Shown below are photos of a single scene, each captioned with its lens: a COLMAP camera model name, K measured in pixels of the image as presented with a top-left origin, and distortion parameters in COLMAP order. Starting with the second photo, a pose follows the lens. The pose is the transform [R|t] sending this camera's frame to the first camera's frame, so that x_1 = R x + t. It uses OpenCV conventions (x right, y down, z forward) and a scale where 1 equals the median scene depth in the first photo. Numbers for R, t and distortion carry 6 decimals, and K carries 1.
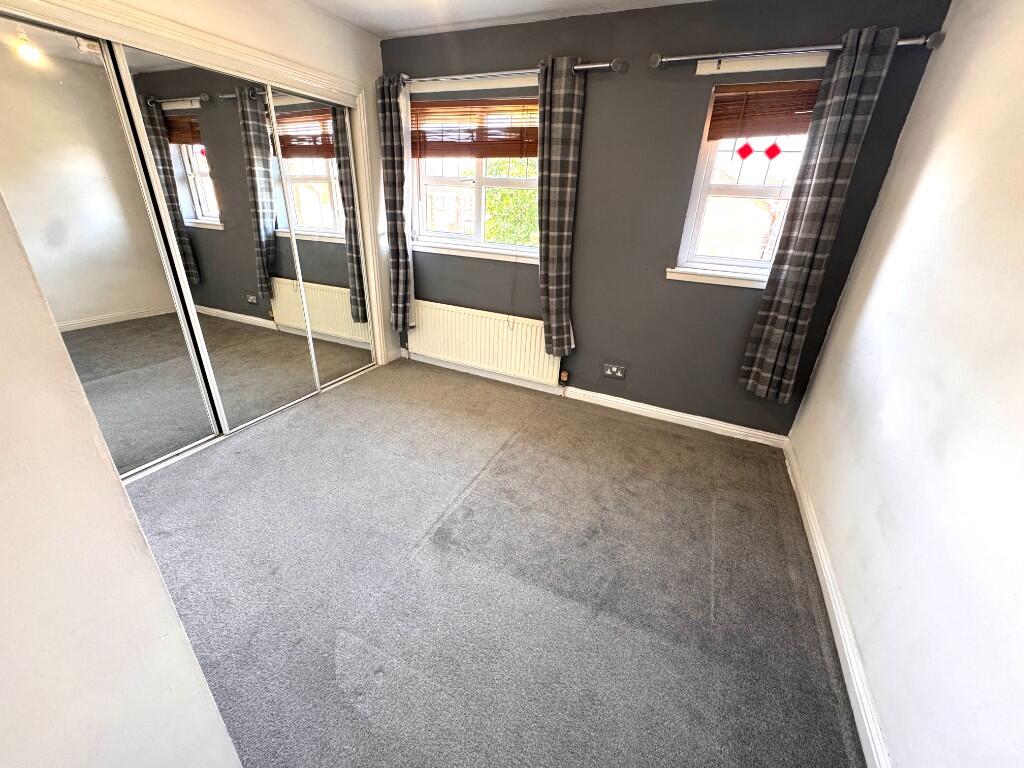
lens RADIAL K [[408.7, 0, 514.4], [0, 408.7, 380.0], [0, 0, 1]] dist [-0.003337, 0.000039]
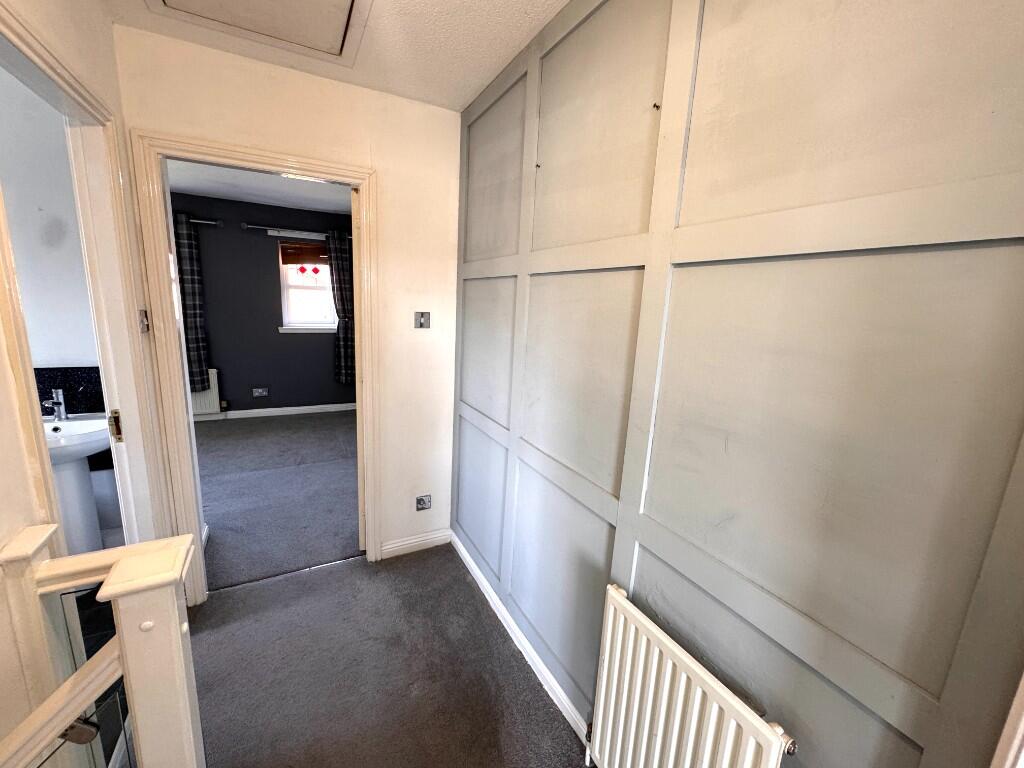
lens RADIAL K [[408.7, 0, 509.0], [0, 408.7, 381.2], [0, 0, 1]] dist [-0.003337, 0.000039]
pose [[0.605082, -0.167165, 0.778416, -0.486954], [0.317596, 0.947230, -0.043458, 0.380210], [-0.730074, 0.273518, 0.626243, -0.870975]]
